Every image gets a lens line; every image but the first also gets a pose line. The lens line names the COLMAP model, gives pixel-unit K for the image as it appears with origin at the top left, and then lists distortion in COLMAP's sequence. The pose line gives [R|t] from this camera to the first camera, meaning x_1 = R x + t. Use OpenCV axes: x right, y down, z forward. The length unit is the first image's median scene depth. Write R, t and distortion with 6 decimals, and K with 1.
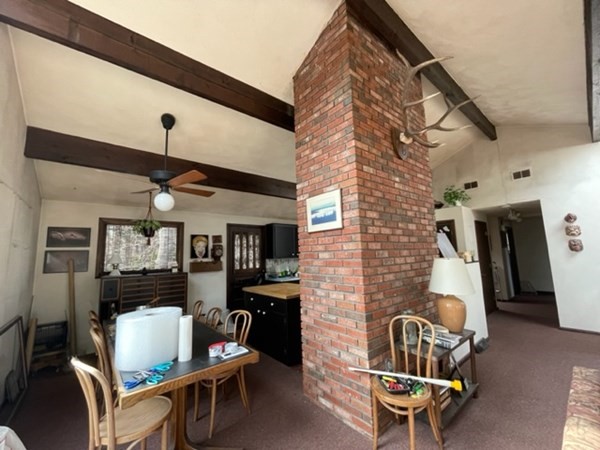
lens RADIAL K [[243.7, 0, 299.8], [0, 243.7, 225.2], [0, 0, 1]] dist [-0.004235, -0.000684]
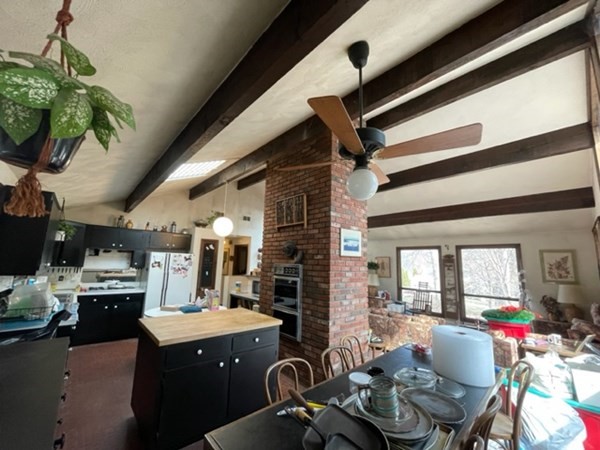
lens RADIAL K [[243.7, 0, 298.5], [0, 243.7, 225.2], [0, 0, 1]] dist [-0.004235, -0.000684]
pose [[-0.040892, 0.180521, 0.982721, -1.150100], [-0.147647, 0.971654, -0.184632, 0.134321], [-0.988194, -0.152646, -0.013079, 1.196104]]
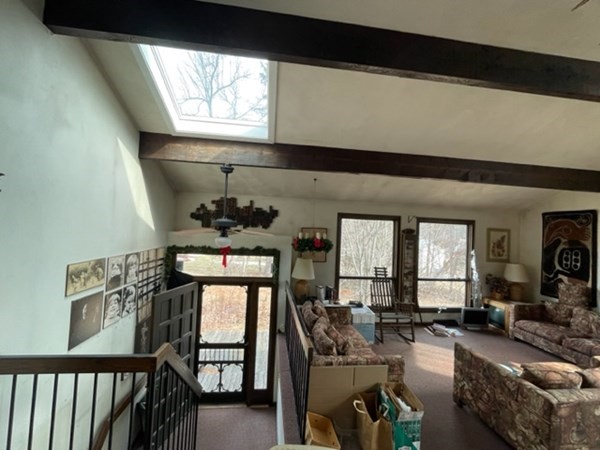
lens RADIAL K [[243.7, 0, 300.2], [0, 243.7, 224.2], [0, 0, 1]] dist [-0.004235, -0.000684]
pose [[-0.844206, 0.010394, 0.535918, 0.913780], [-0.081398, 0.985731, -0.147341, 0.051130], [-0.529802, -0.168009, -0.831314, 1.581217]]
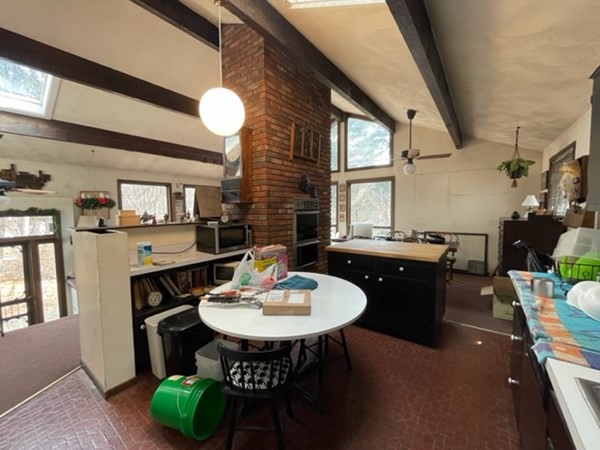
lens RADIAL K [[243.7, 0, 299.6], [0, 243.7, 224.4], [0, 0, 1]] dist [-0.004235, -0.000684]
pose [[-0.970108, 0.055893, -0.236150, 0.570263], [0.067323, 0.996904, -0.040613, 0.294075], [0.233149, -0.055297, -0.970867, 2.472726]]
